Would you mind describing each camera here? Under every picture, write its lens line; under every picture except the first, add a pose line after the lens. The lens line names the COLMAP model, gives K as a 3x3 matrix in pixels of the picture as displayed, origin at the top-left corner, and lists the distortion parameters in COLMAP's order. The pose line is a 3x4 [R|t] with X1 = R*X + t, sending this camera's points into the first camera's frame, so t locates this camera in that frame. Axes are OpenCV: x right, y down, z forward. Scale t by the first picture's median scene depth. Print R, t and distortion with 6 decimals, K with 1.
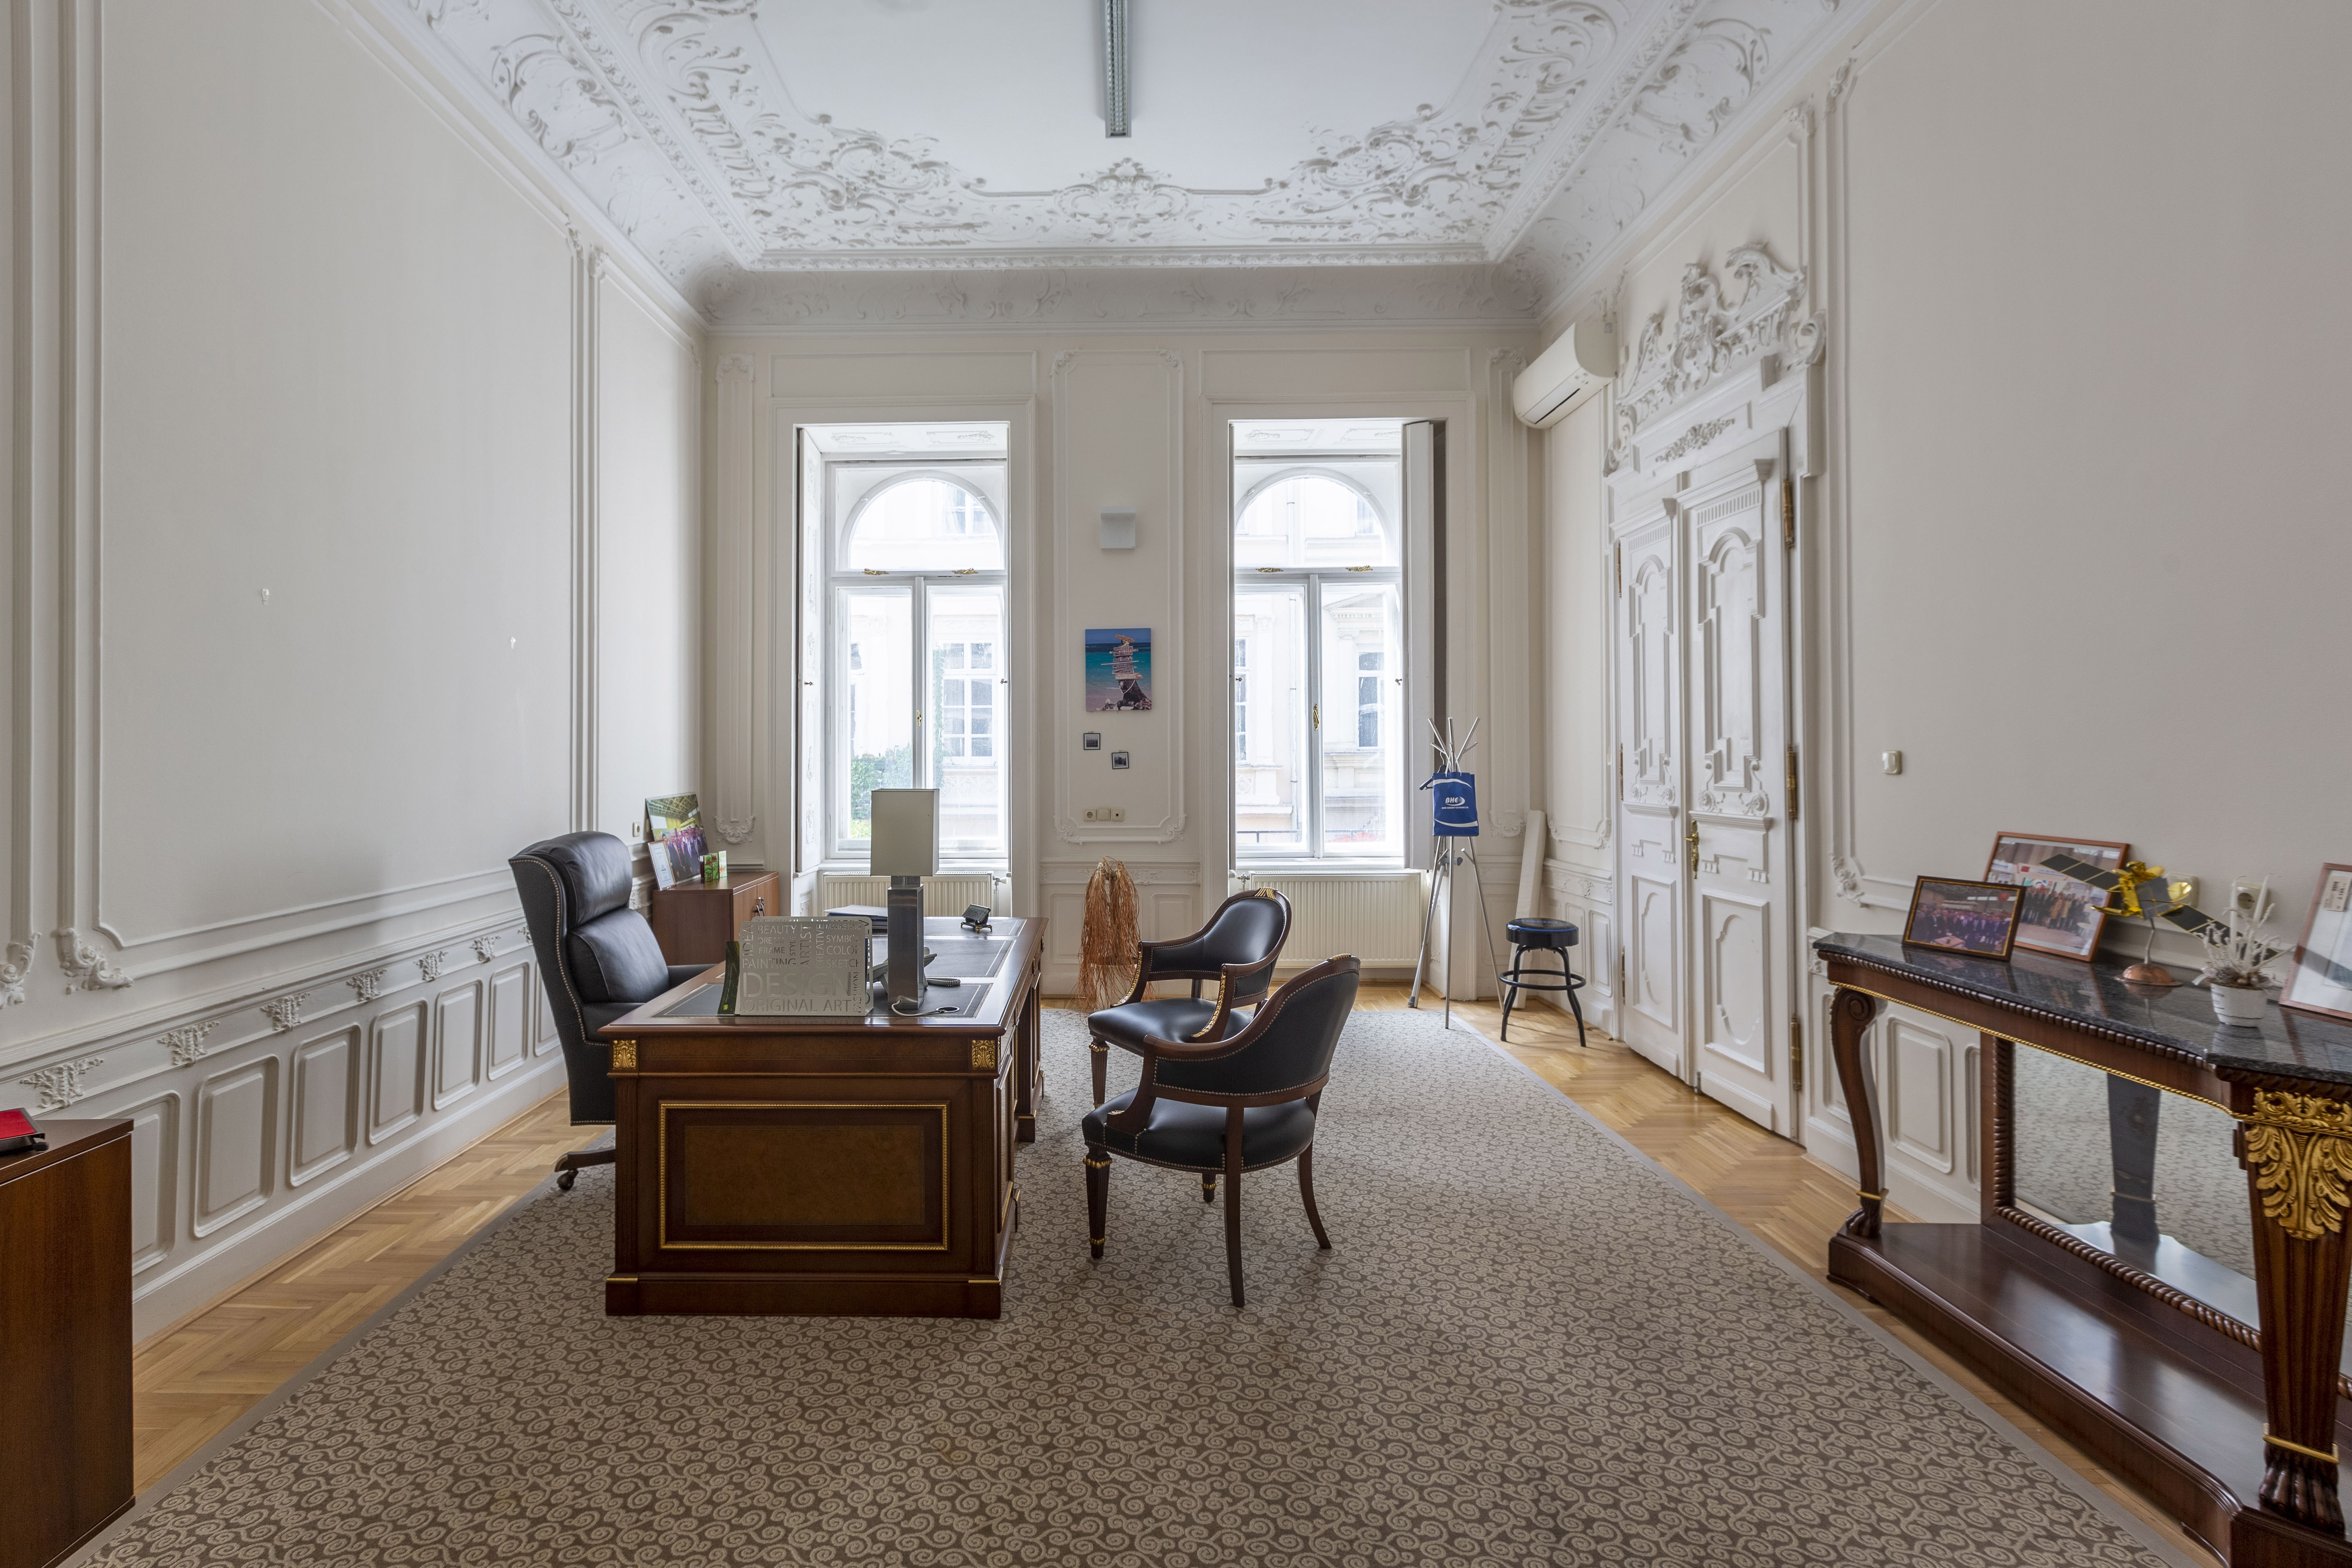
lens RADIAL K [[1066.7, 0, 1133.9], [0, 1066.7, 720.4], [0, 0, 1]] dist [0.002025, 0.001042]
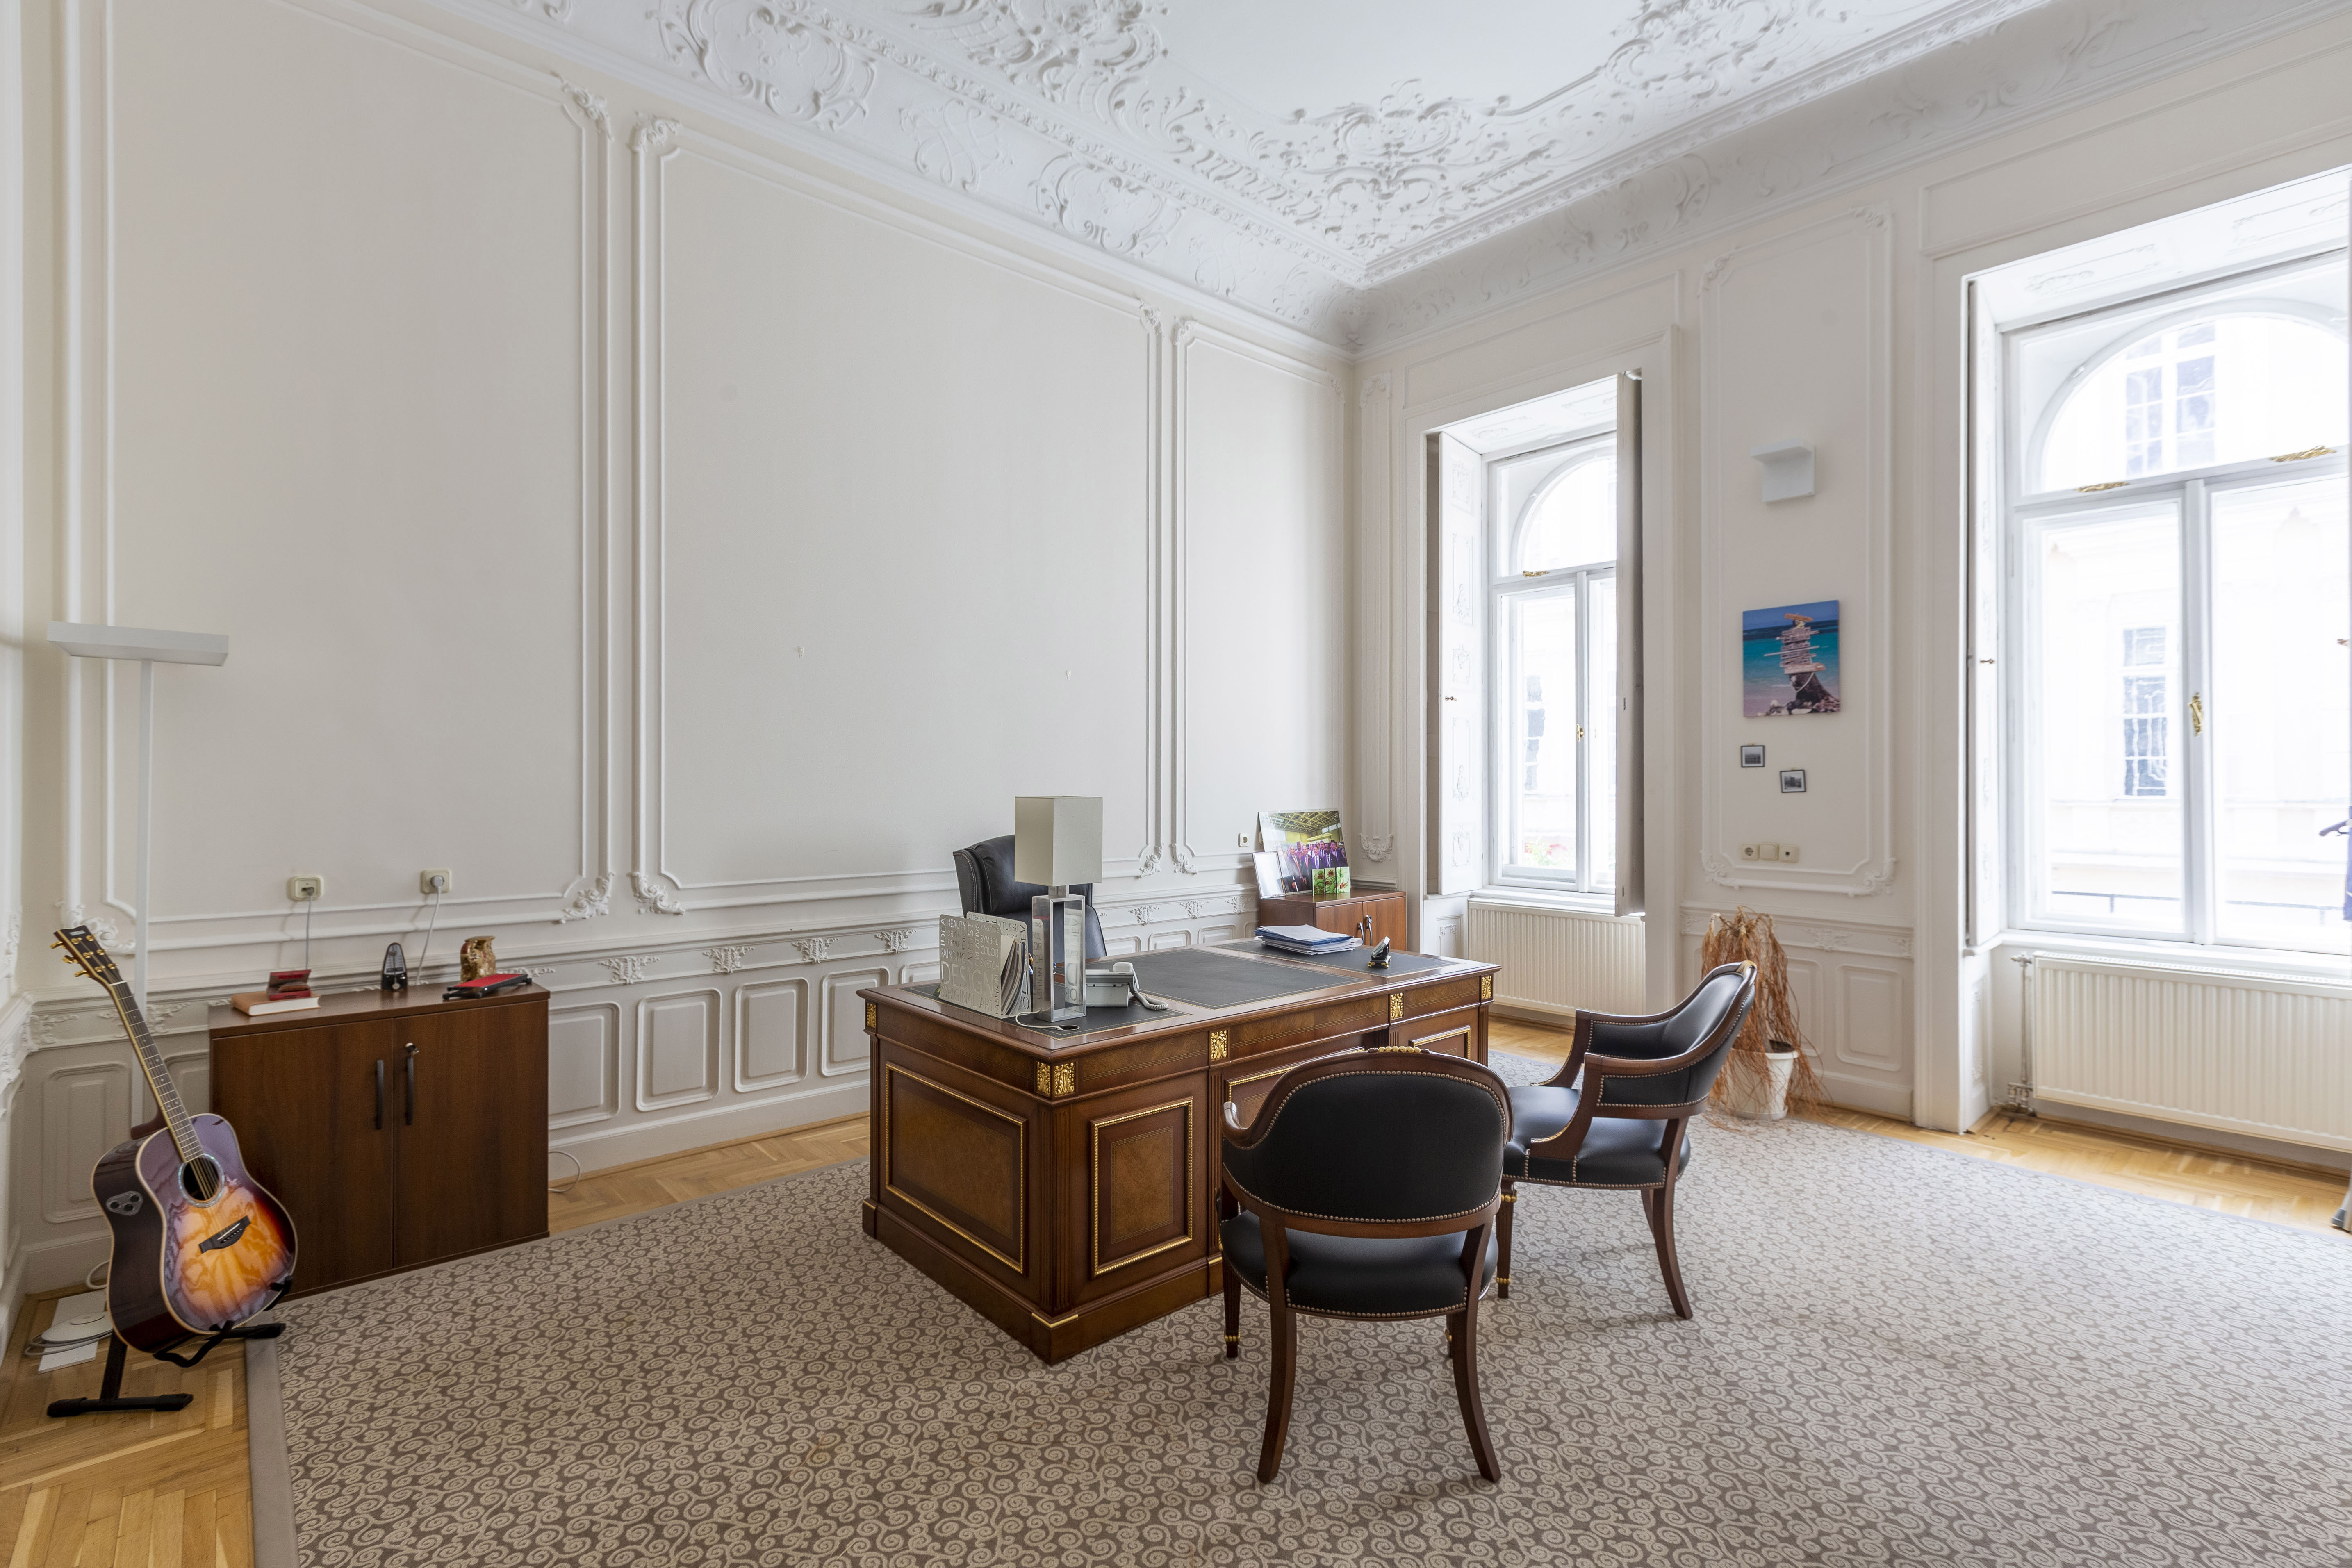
lens RADIAL K [[1066.7, 0, 1161.5], [0, 1066.7, 761.3], [0, 0, 1]] dist [0.002025, 0.001042]
pose [[0.684684, -0.006033, -0.728815, 0.259938], [0.016352, 0.999841, 0.007085, 0.012333], [0.728656, -0.016768, 0.684674, 0.186019]]
